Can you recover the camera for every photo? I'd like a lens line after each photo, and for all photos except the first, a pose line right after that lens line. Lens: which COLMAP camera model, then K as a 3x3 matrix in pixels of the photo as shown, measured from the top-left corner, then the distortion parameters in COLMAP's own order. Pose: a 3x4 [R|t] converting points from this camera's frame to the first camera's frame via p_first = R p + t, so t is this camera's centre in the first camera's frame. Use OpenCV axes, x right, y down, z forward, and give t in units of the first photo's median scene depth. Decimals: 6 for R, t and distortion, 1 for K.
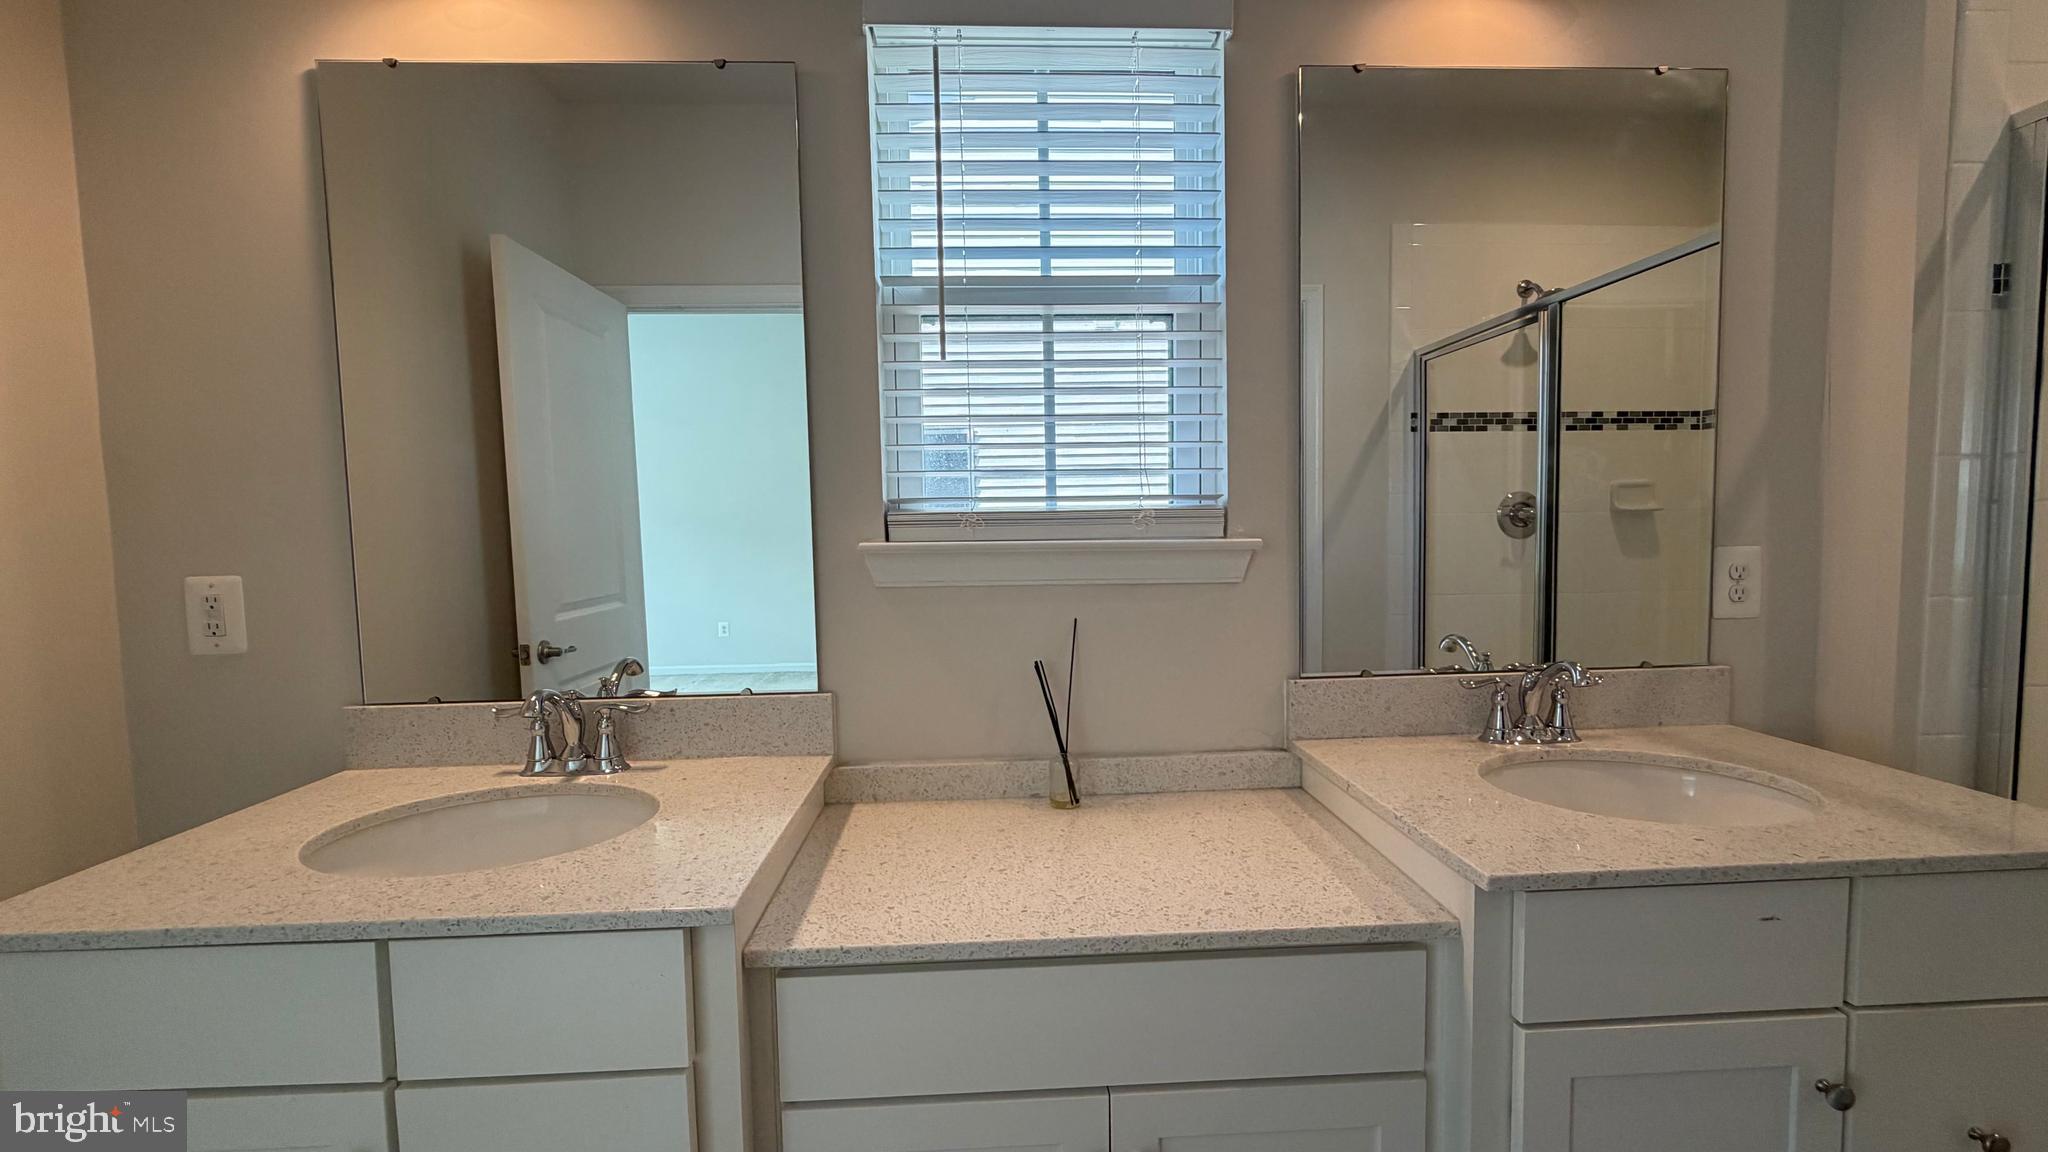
lens RADIAL K [[818.9, 0, 1019.6], [0, 818.9, 577.2], [0, 0, 1]] dist [-0.002137, -0.000056]
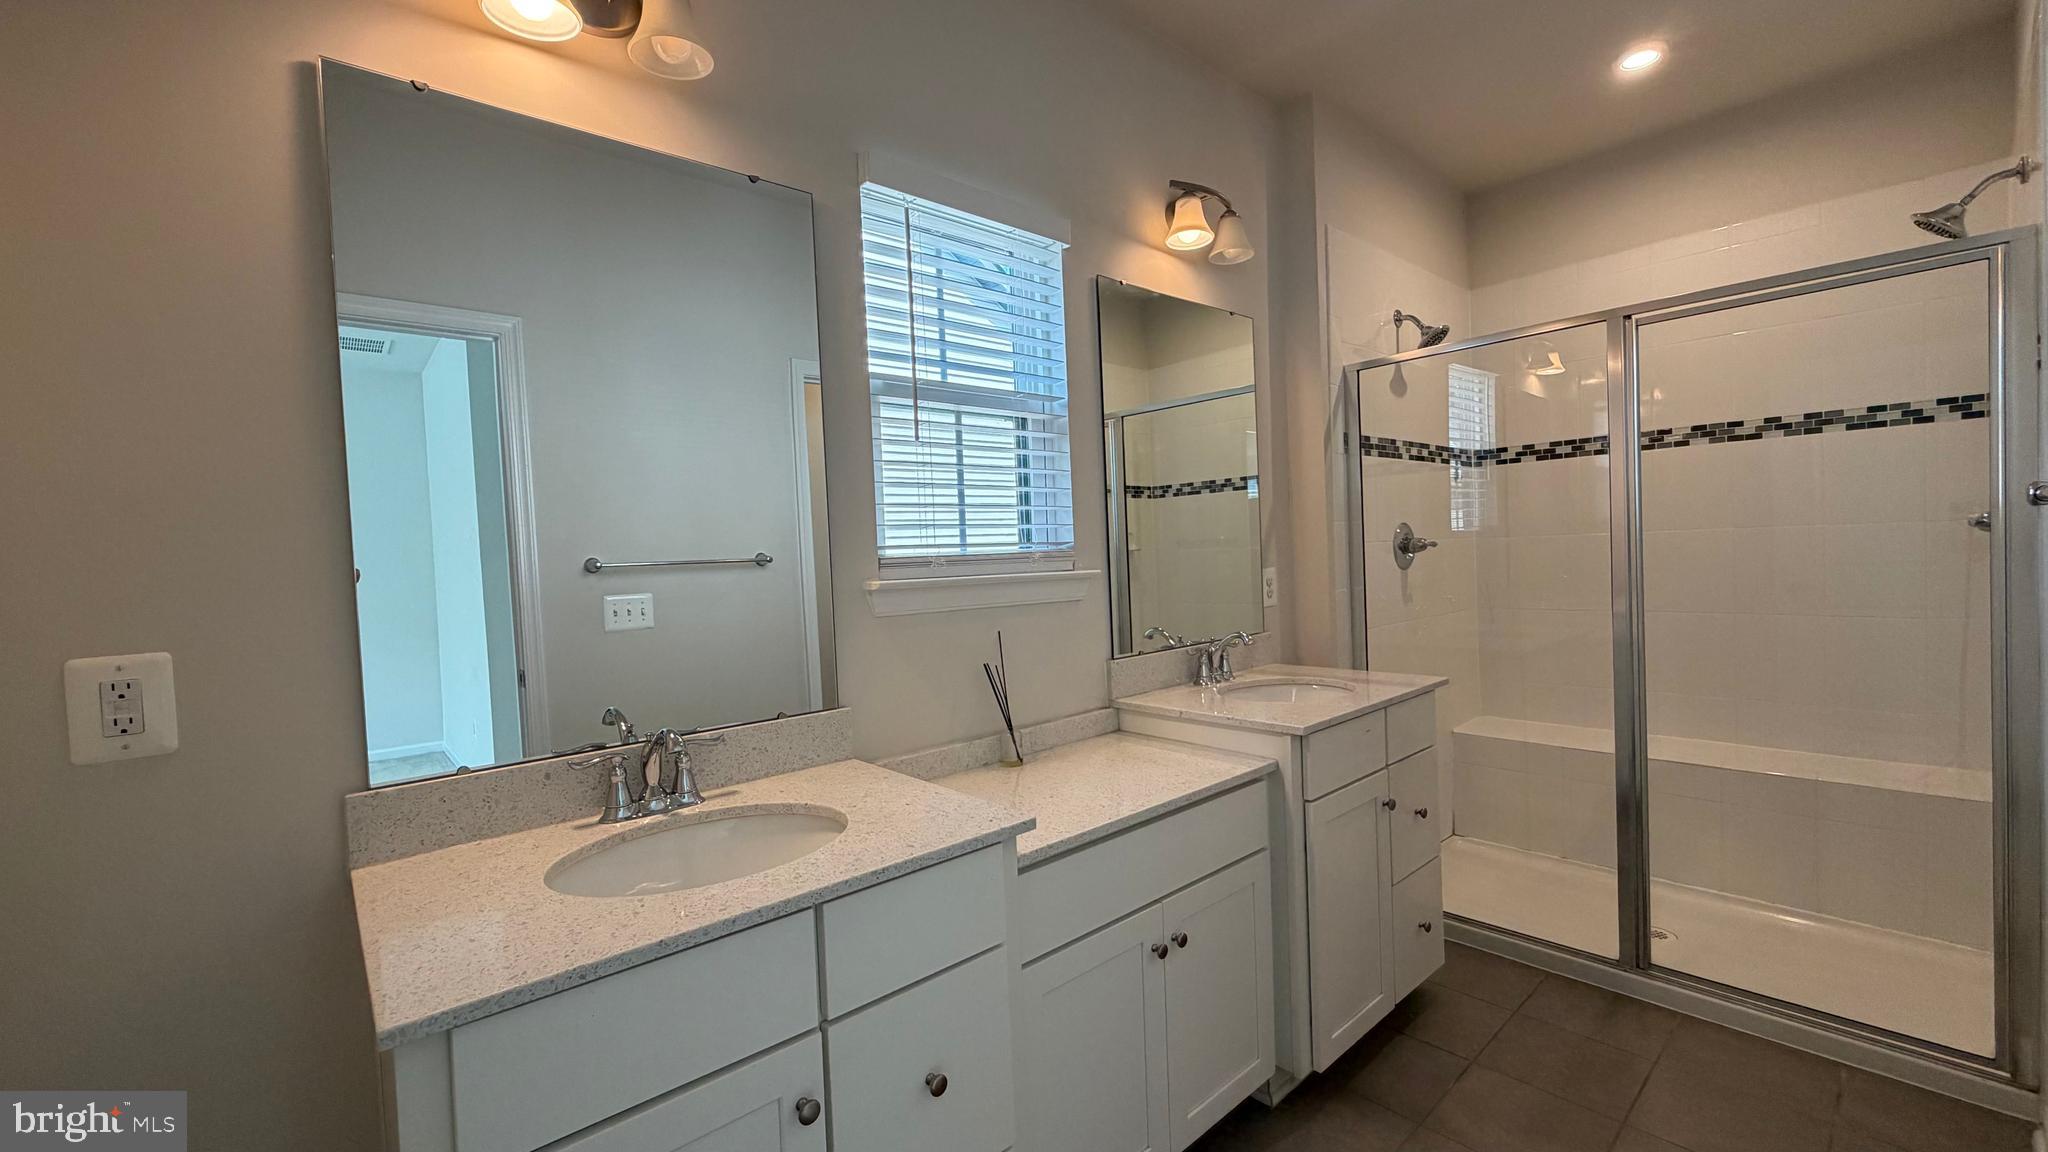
lens RADIAL K [[818.9, 0, 1019.6], [0, 818.9, 577.2], [0, 0, 1]] dist [-0.002137, -0.000056]
pose [[0.779003, -0.031848, 0.626211, -0.798056], [0.069087, 0.996988, -0.035239, 0.010698], [-0.623202, 0.070714, 0.778857, -0.111367]]
